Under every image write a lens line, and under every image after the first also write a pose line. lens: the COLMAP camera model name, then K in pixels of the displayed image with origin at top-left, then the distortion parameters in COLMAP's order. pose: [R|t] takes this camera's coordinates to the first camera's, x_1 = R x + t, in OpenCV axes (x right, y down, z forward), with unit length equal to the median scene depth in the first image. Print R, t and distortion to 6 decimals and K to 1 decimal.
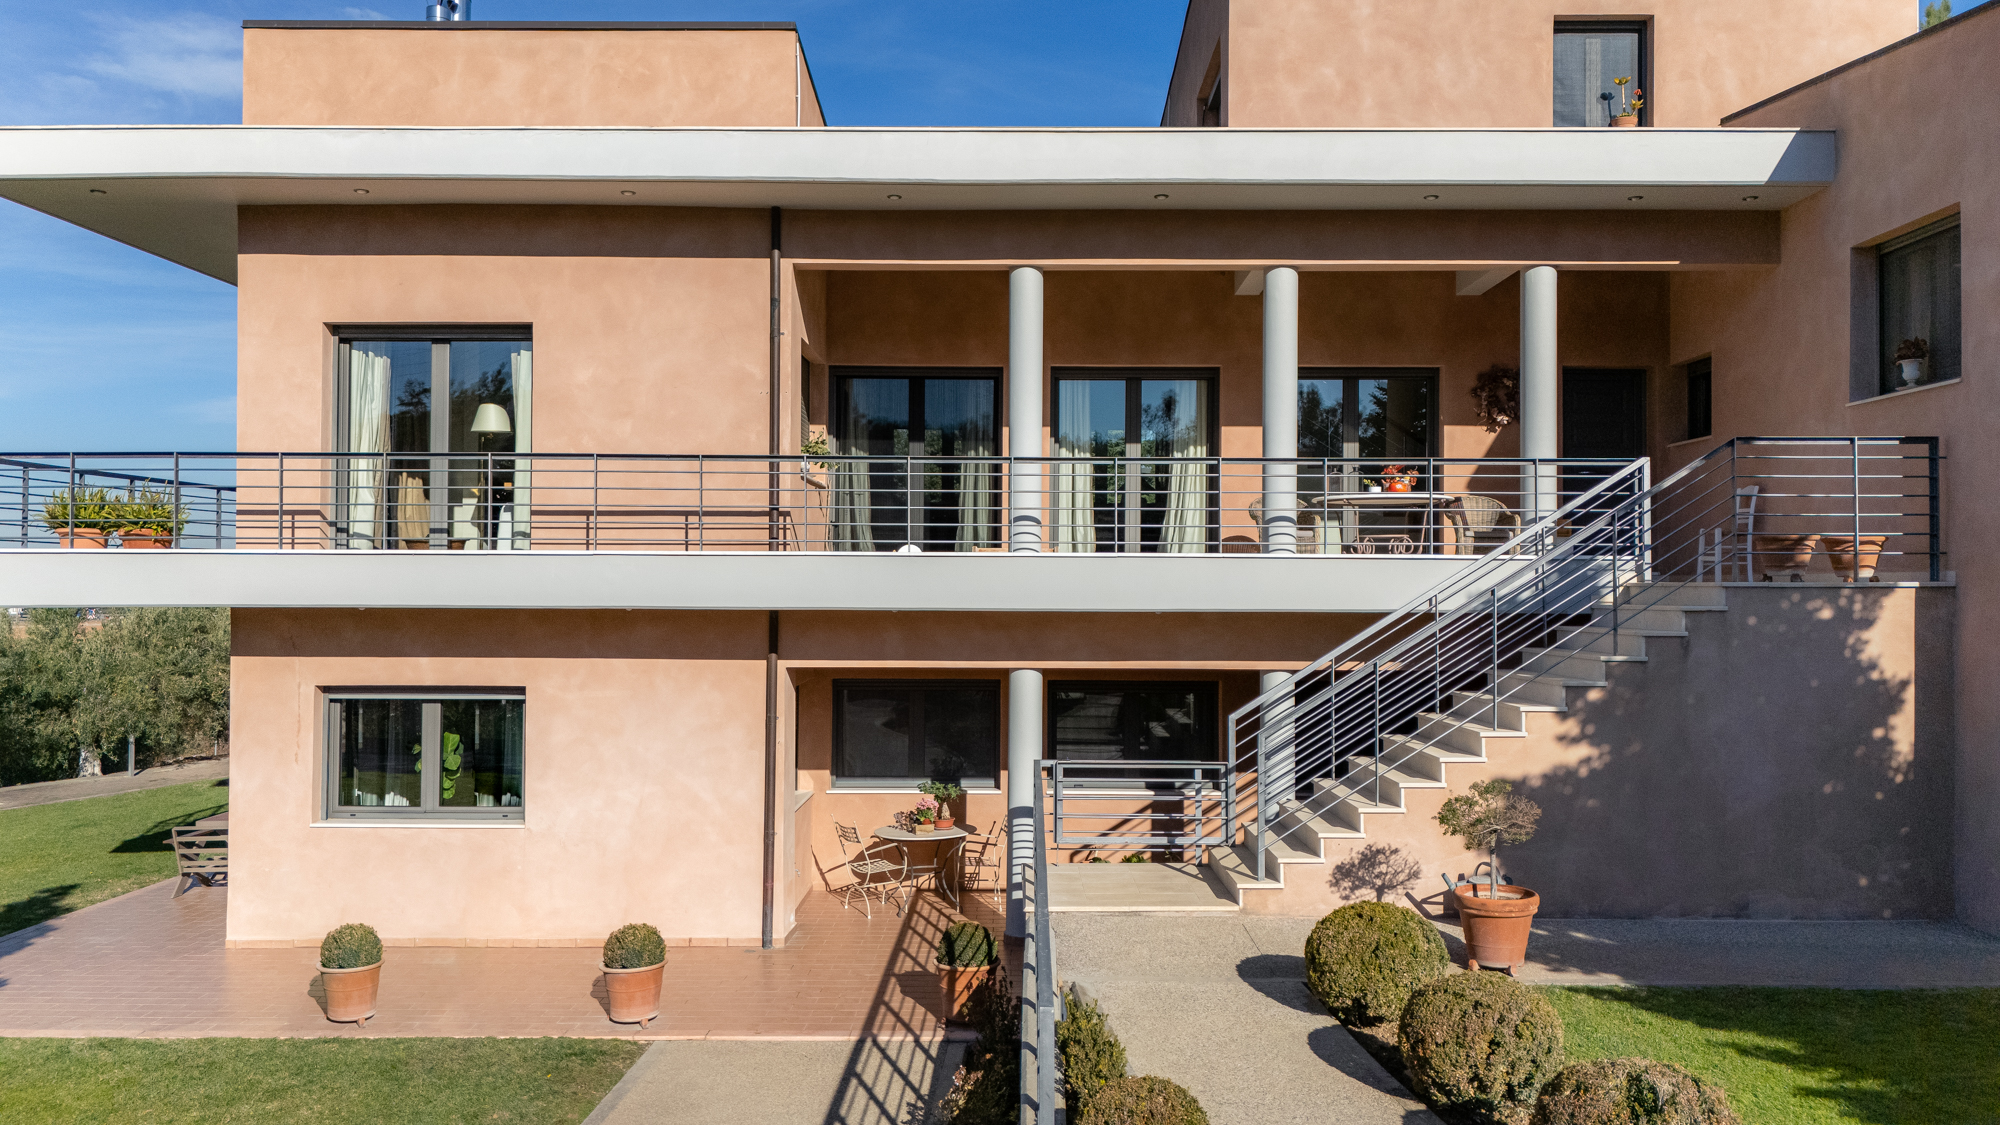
lens RADIAL K [[1488.2, 0, 1001.3], [0, 1488.2, 561.1], [0, 0, 1]] dist [0.020039, -0.019352]
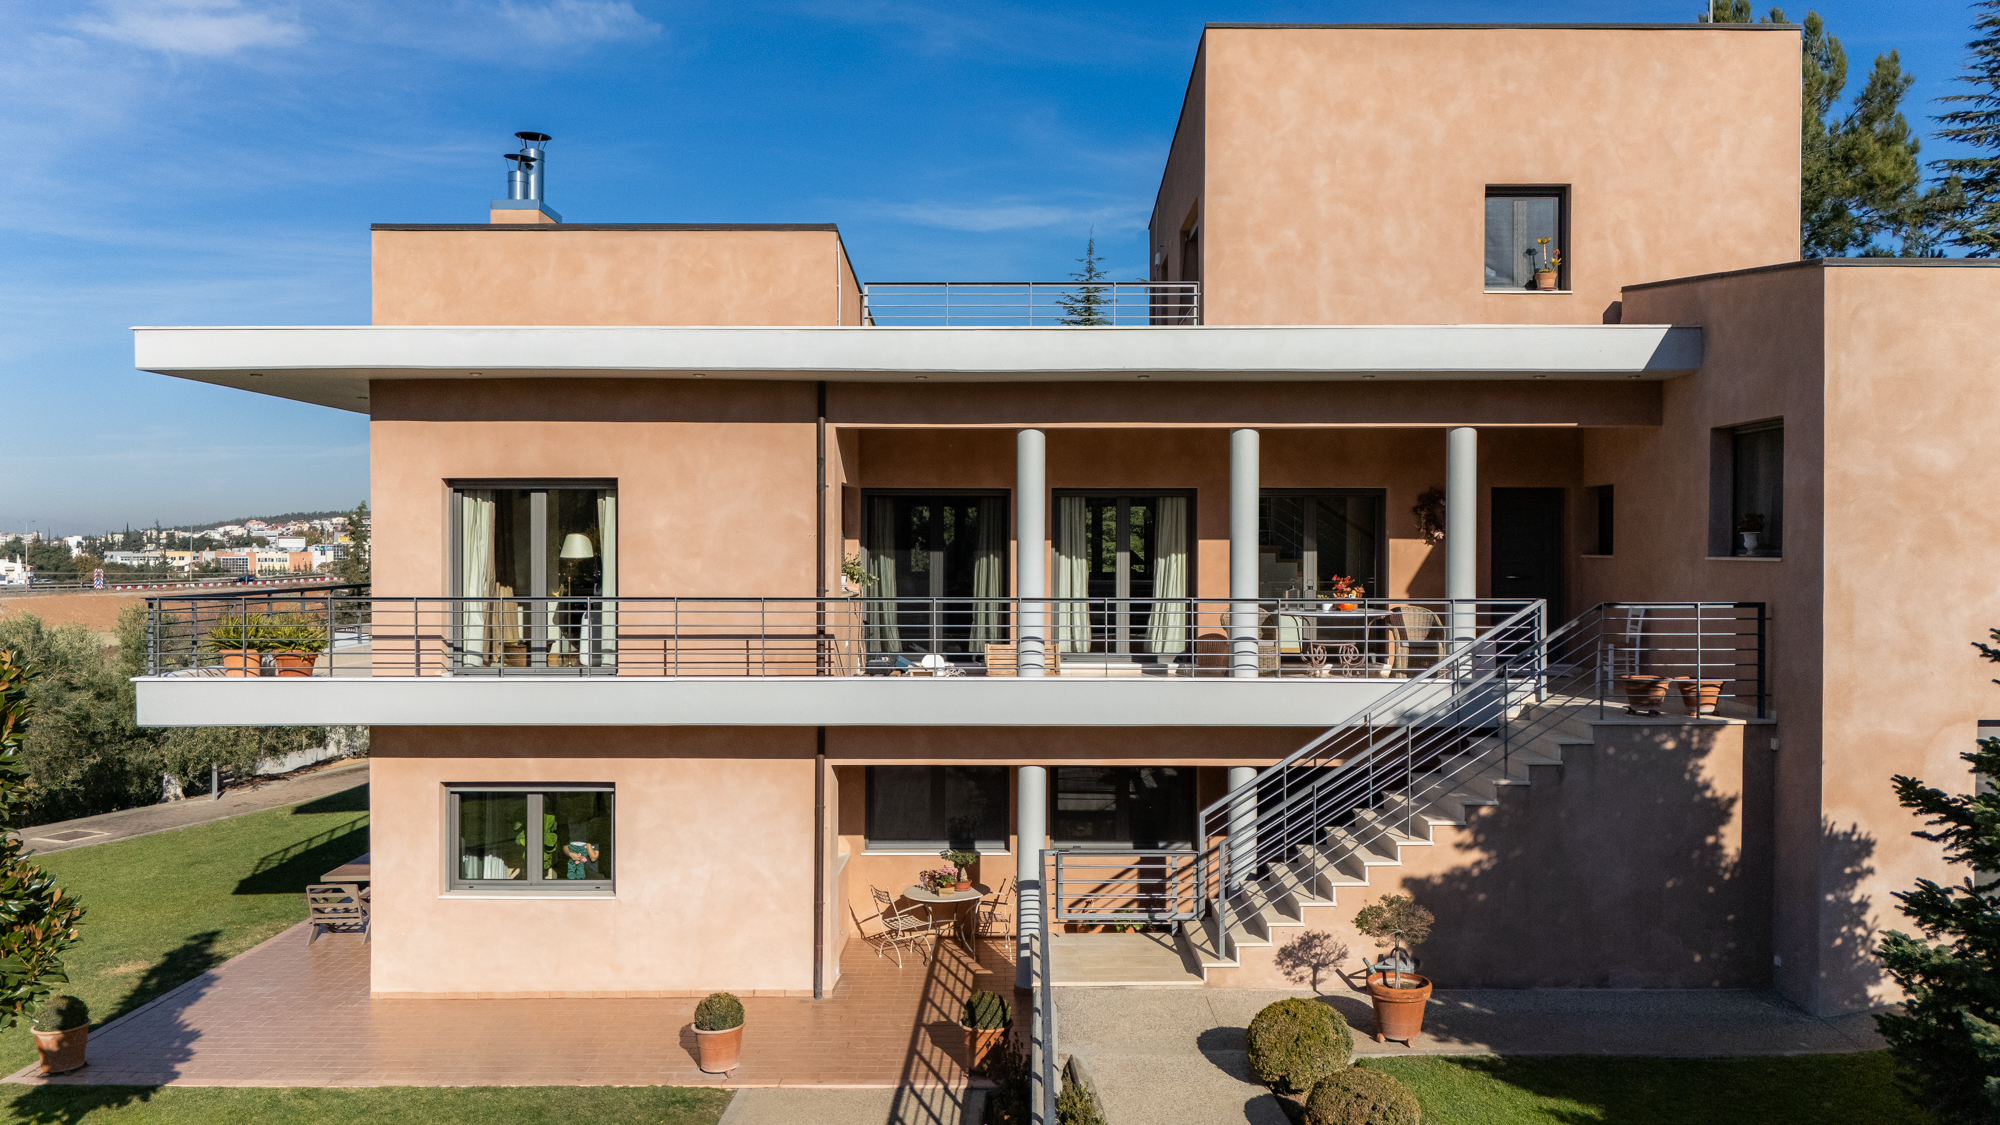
lens RADIAL K [[1488.2, 0, 1003.4], [0, 1488.2, 571.0], [0, 0, 1]] dist [0.020039, -0.019352]
pose [[0.999991, -0.004219, 0.000468, -0.006501], [0.004203, 0.999506, 0.031136, -0.121694], [-0.000599, -0.031134, 0.999515, -0.194837]]
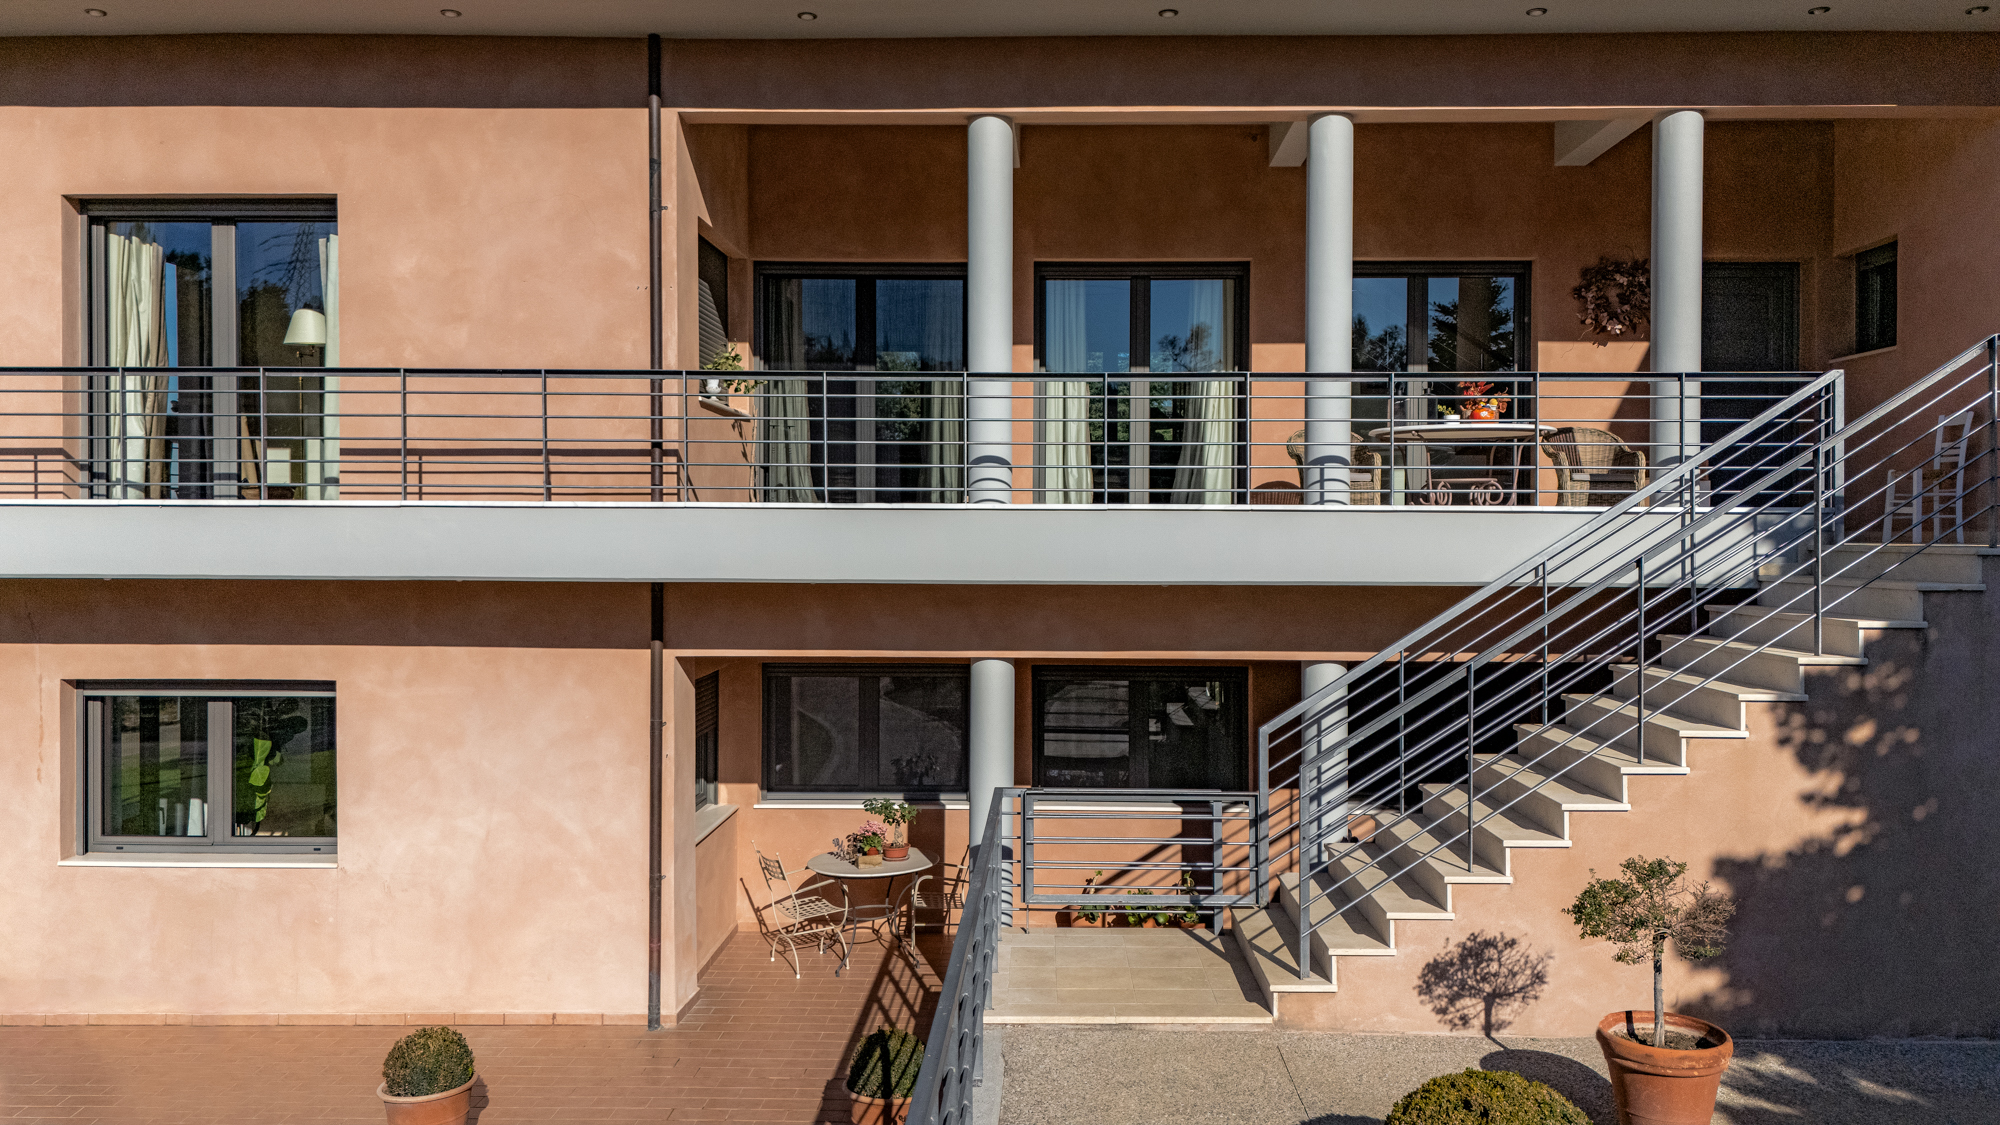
lens RADIAL K [[1488.2, 0, 1036.7], [0, 1488.2, 540.7], [0, 0, 1]] dist [0.020039, -0.019352]
pose [[0.999985, -0.002201, -0.005061, 0.042220], [0.002342, 0.999604, 0.028026, -0.008119], [0.004998, -0.028037, 0.999594, 0.245670]]
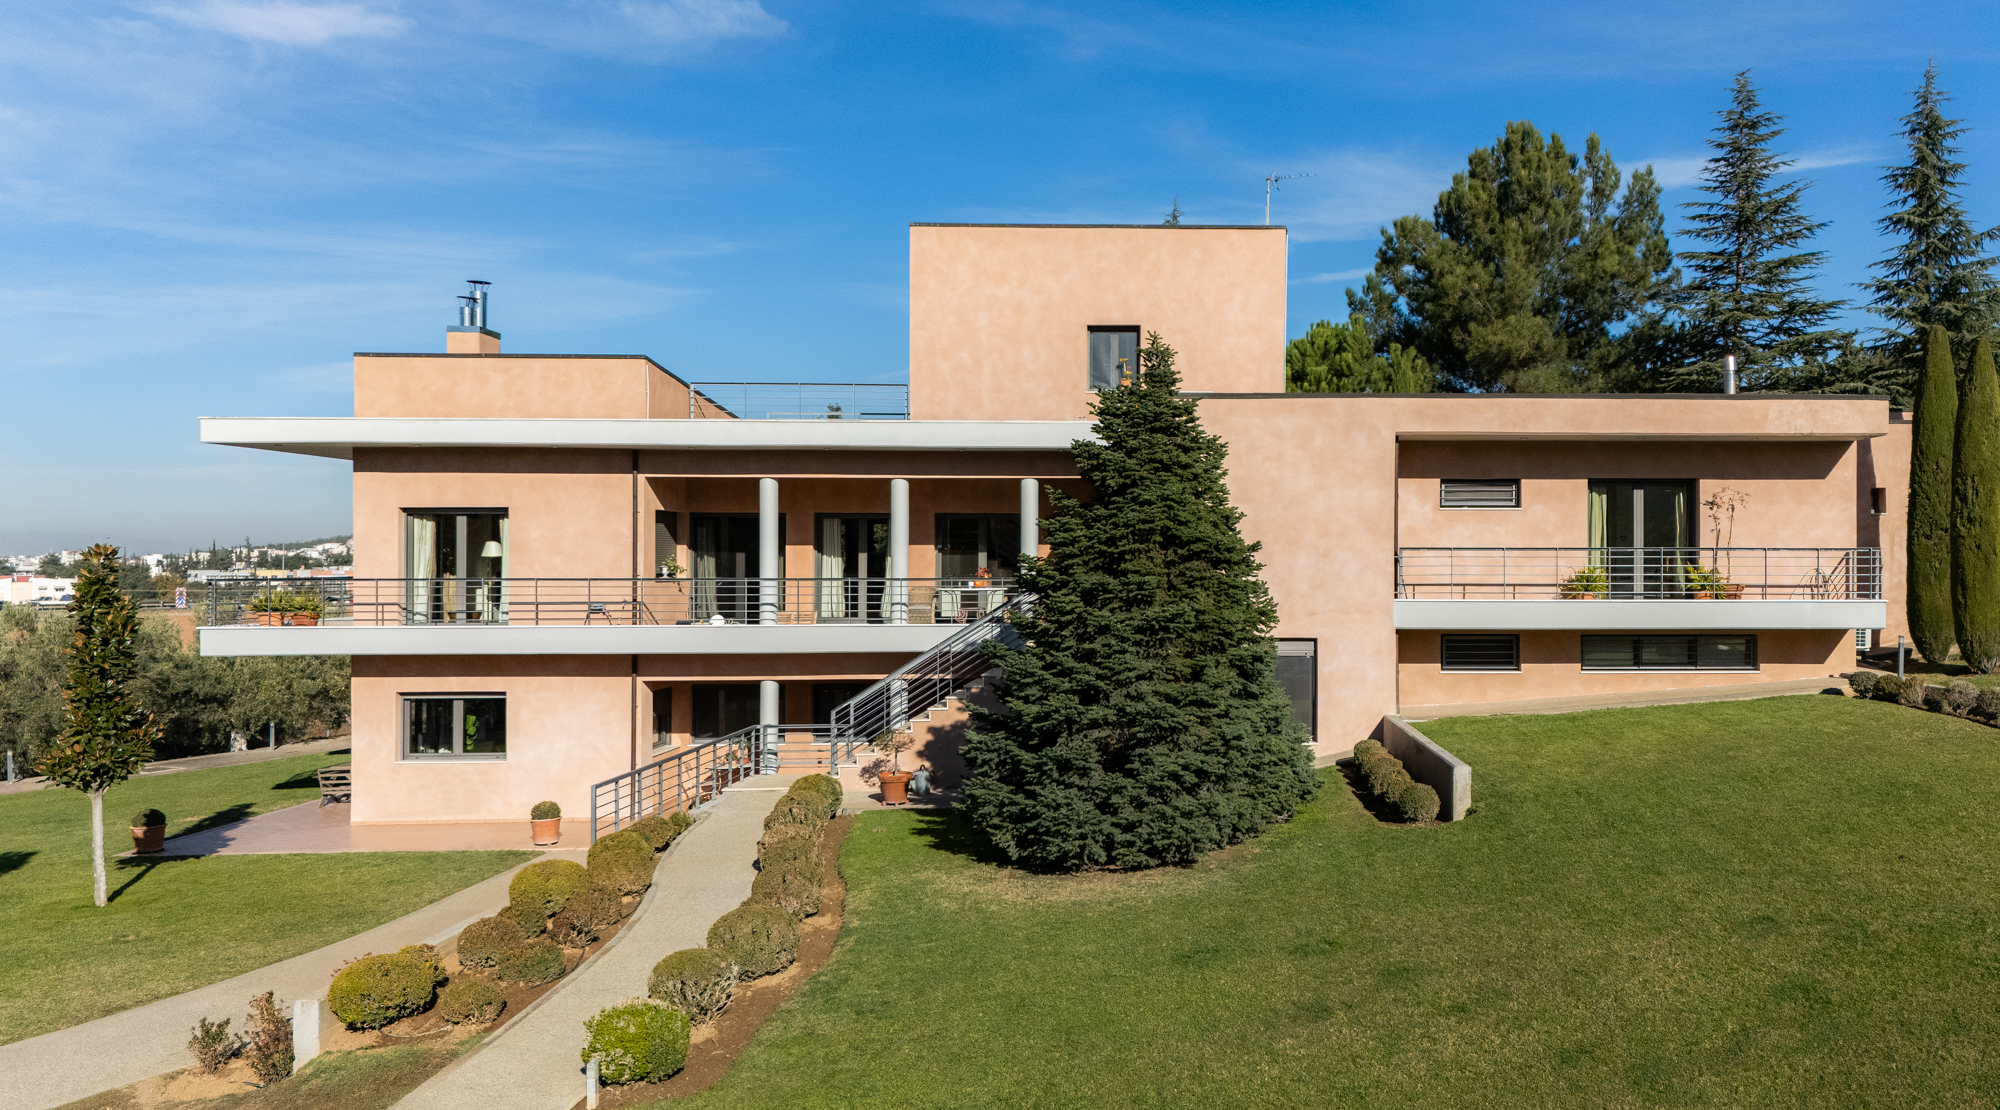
lens RADIAL K [[1574.4, 0, 1279.0], [0, 1574.4, 574.9], [0, 0, 1]] dist [0.020478, -0.005649]
pose [[0.998110, -0.004767, 0.061271, 0.572711], [0.003538, 0.999791, 0.020155, -0.109636], [-0.061354, -0.019900, 0.997918, -1.148215]]
